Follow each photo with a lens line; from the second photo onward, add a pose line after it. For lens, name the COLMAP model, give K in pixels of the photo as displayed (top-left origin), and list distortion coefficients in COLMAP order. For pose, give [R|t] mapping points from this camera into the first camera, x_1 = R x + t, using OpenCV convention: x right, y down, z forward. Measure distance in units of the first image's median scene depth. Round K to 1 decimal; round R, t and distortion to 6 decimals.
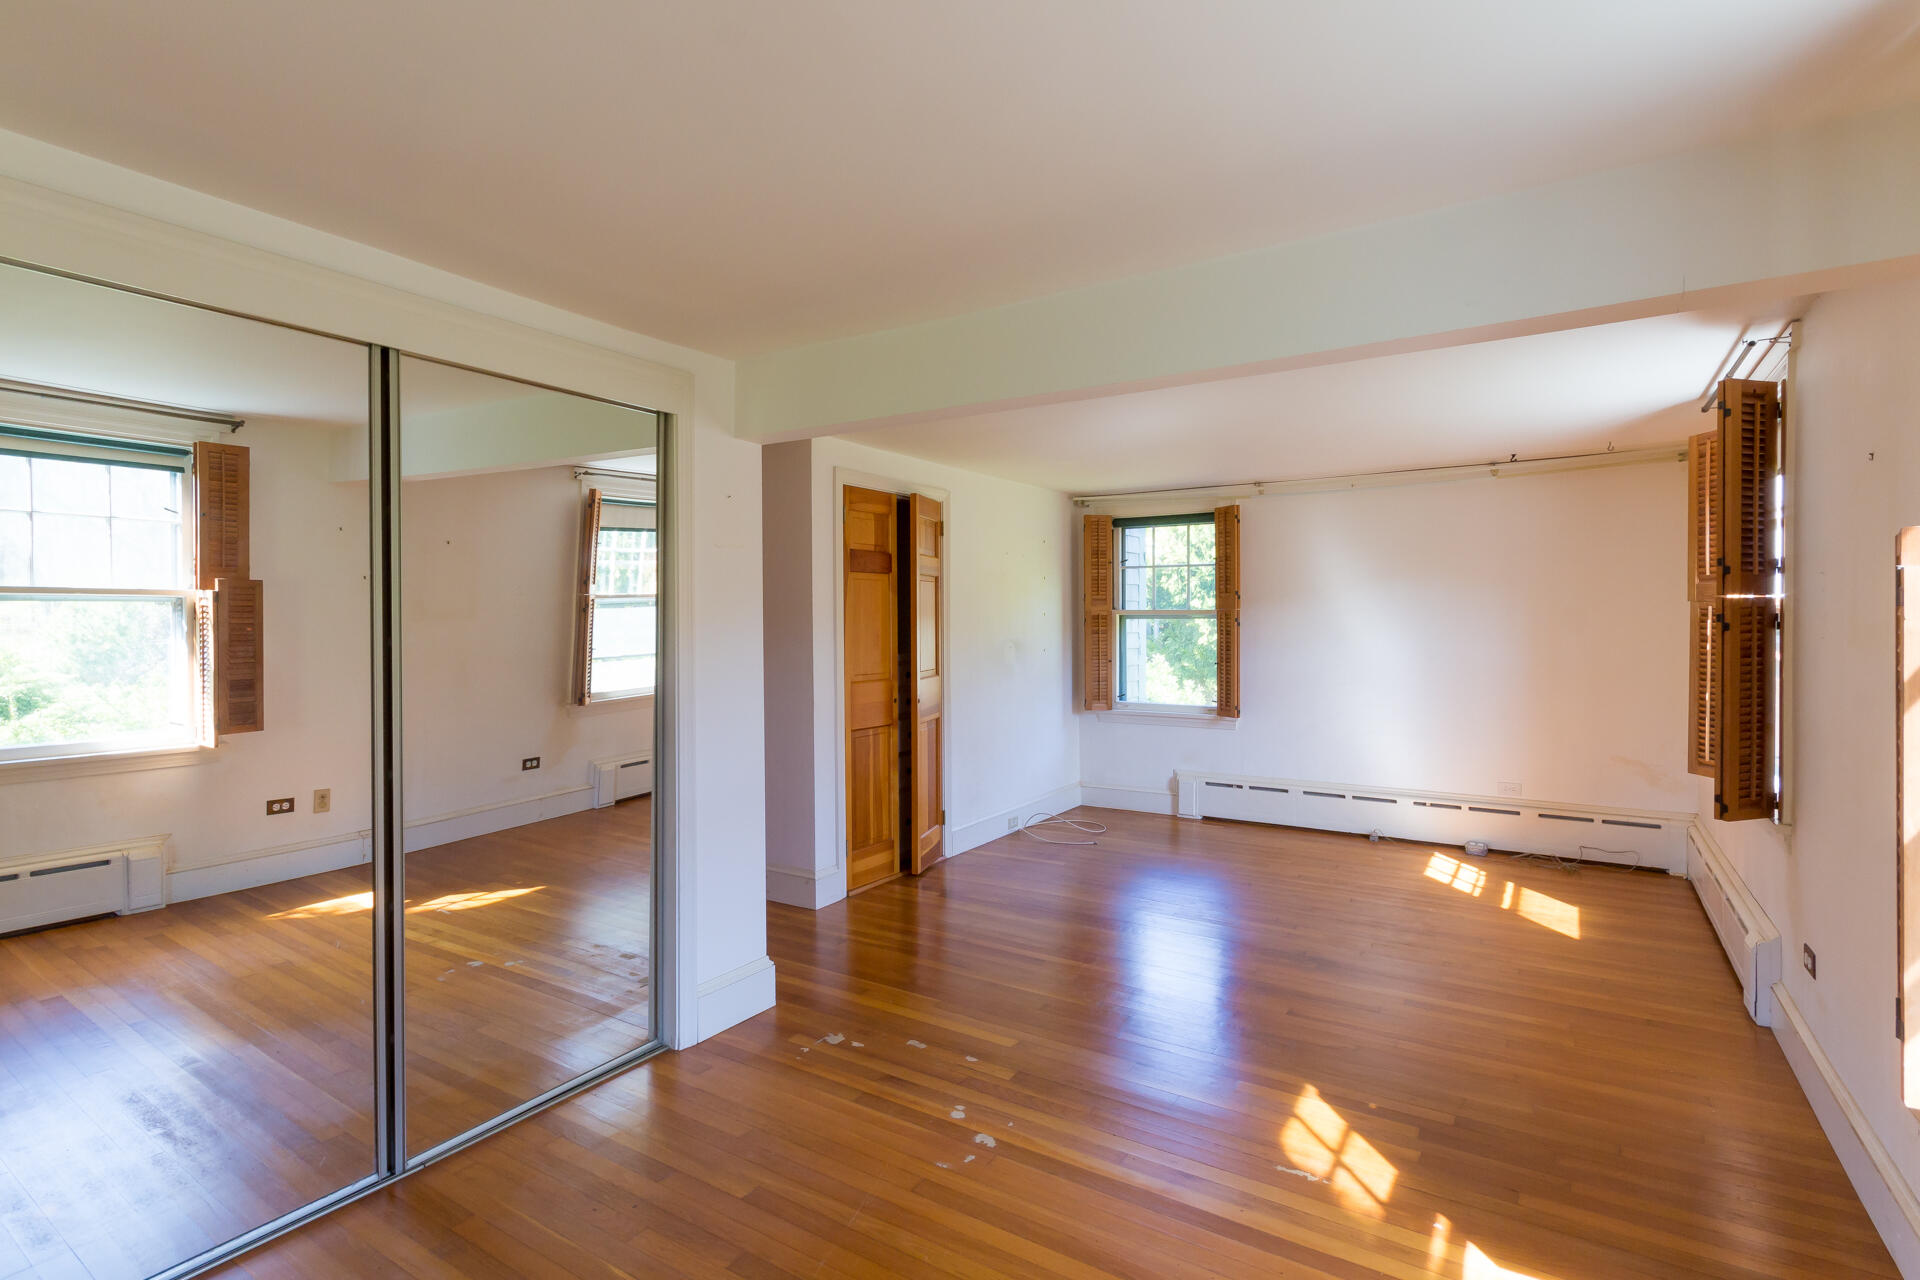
lens RADIAL K [[915.1, 0, 975.2], [0, 915.1, 630.0], [0, 0, 1]] dist [0.000650, -0.000237]
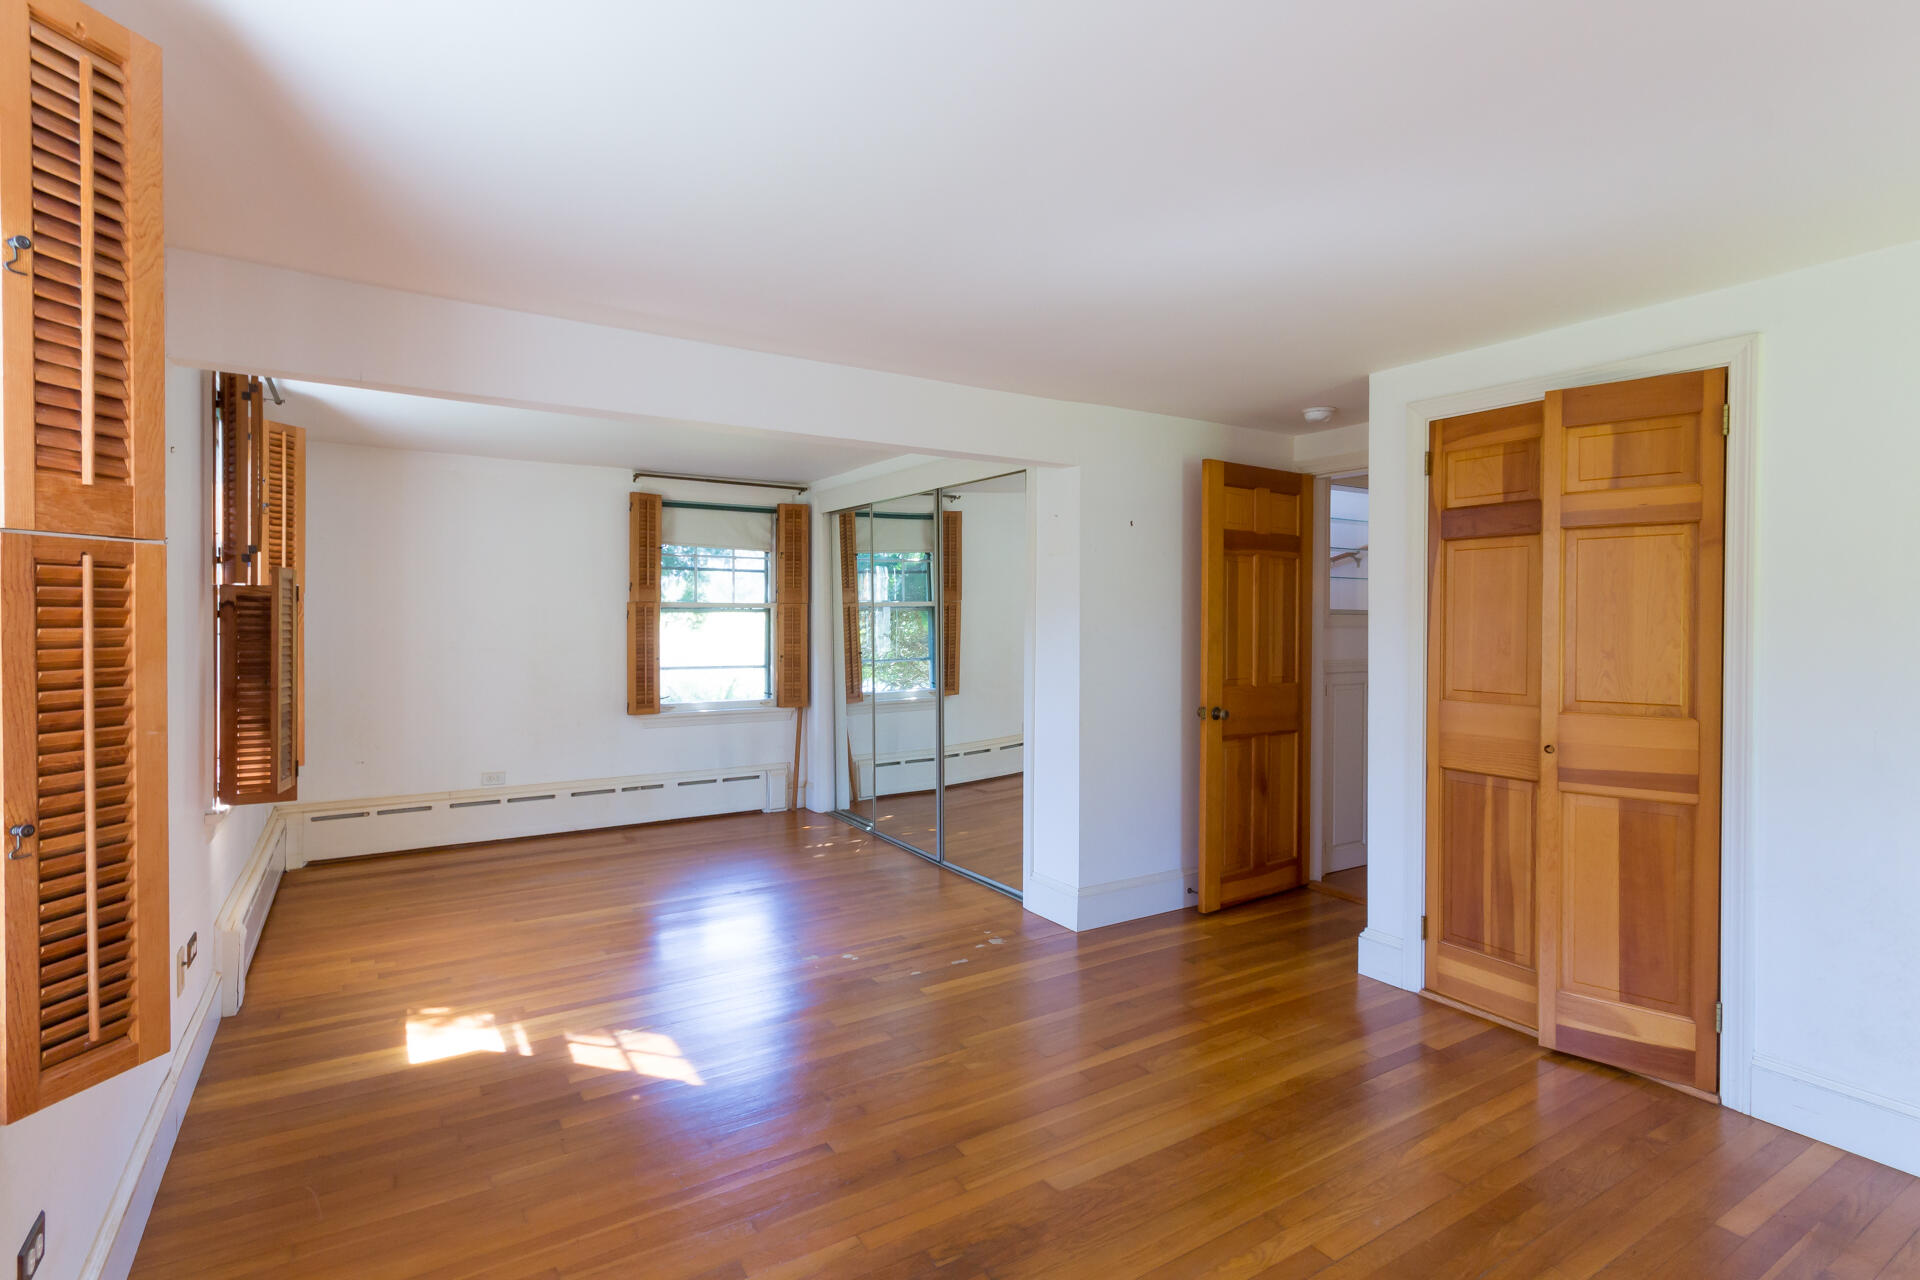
lens RADIAL K [[915.1, 0, 968.0], [0, 915.1, 627.8], [0, 0, 1]] dist [0.000650, -0.000237]
pose [[-0.417371, 0.012246, -0.908654, 1.168466], [-0.010117, 0.999785, 0.018122, -0.011365], [0.908680, 0.016757, -0.417157, 1.716908]]
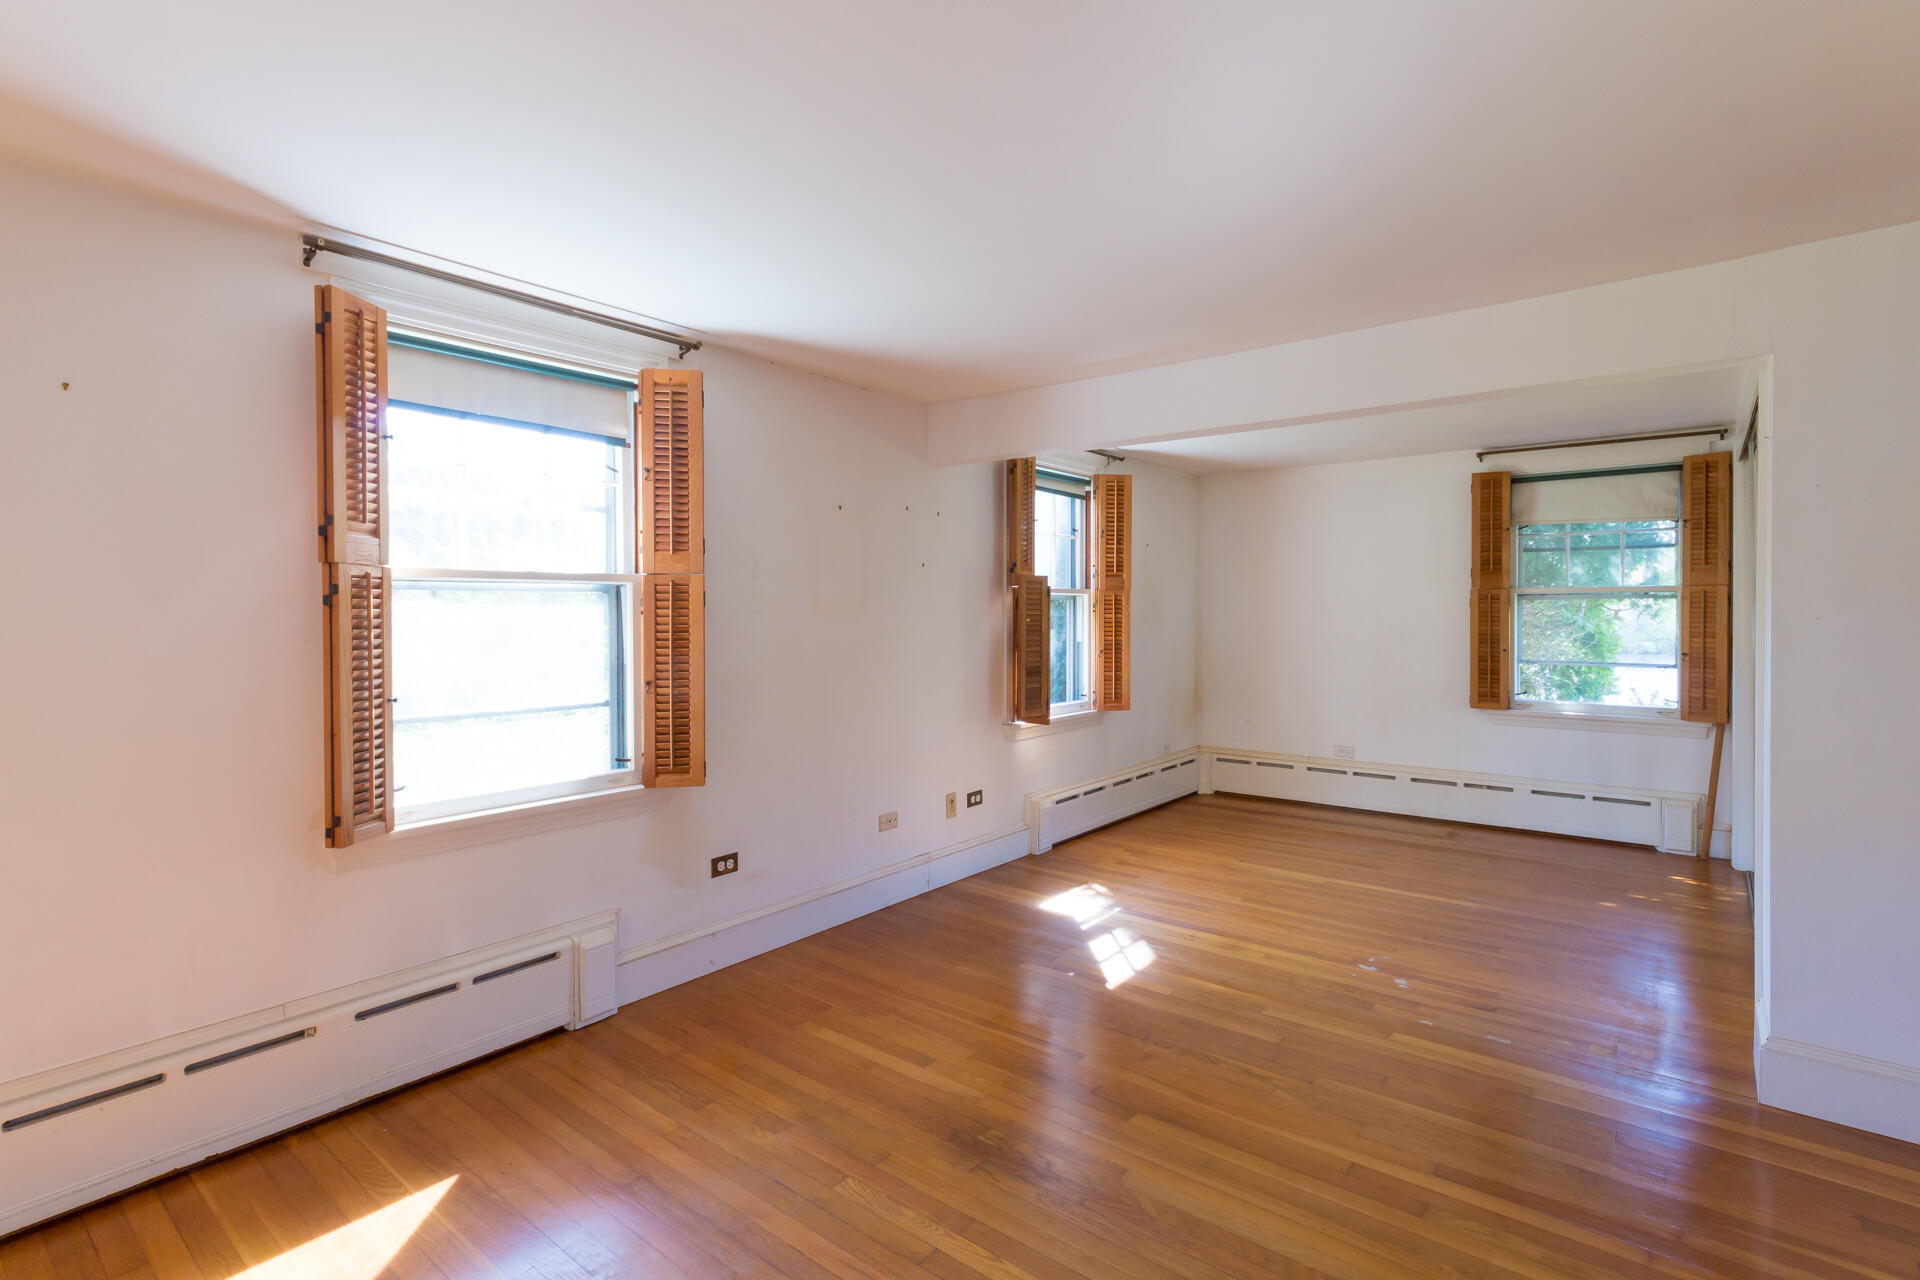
lens RADIAL K [[915.1, 0, 971.1], [0, 915.1, 629.9], [0, 0, 1]] dist [0.000650, -0.000237]
pose [[-0.995414, 0.003998, 0.095573, 0.444783], [0.007058, 0.999472, 0.031703, -0.007314], [-0.095396, 0.032232, -0.994917, 2.260601]]
